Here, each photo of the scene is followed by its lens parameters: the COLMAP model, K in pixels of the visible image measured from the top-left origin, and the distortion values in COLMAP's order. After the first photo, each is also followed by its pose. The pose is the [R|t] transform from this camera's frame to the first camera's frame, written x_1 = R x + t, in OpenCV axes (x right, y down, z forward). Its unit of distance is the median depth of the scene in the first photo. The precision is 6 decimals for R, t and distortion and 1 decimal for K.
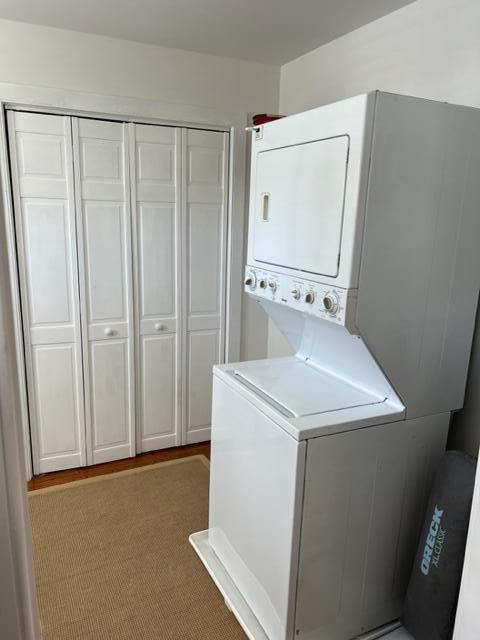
lens RADIAL K [[479.3, 0, 240.3], [0, 479.3, 321.9], [0, 0, 1]] dist [0.058223, -0.069156]
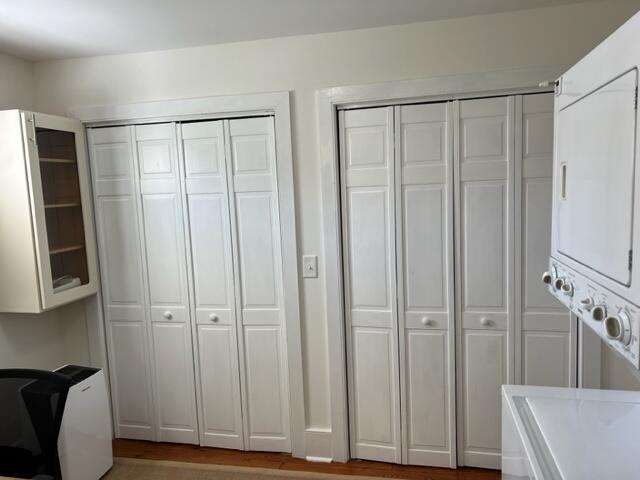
lens RADIAL K [[479.3, 0, 321.3], [0, 479.3, 242.1], [0, 0, 1]] dist [0.058223, -0.069156]
pose [[0.788115, 0.005319, -0.615505, 0.143612], [-0.077097, 0.992941, -0.090136, -0.033021], [0.610680, 0.118491, 0.782962, 0.134115]]
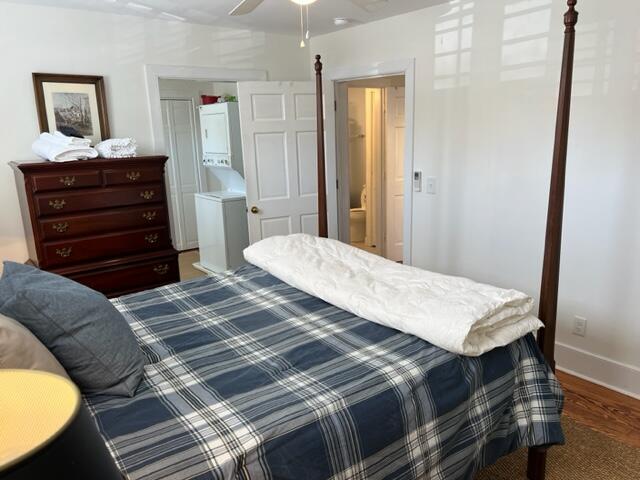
lens RADIAL K [[479.3, 0, 319.8], [0, 479.3, 240.9], [0, 0, 1]] dist [0.058223, -0.069156]
pose [[0.976487, -0.109658, 0.185605, 0.072902], [0.107821, 0.993969, 0.019997, 0.277453], [-0.186678, 0.000485, 0.982421, -1.311672]]
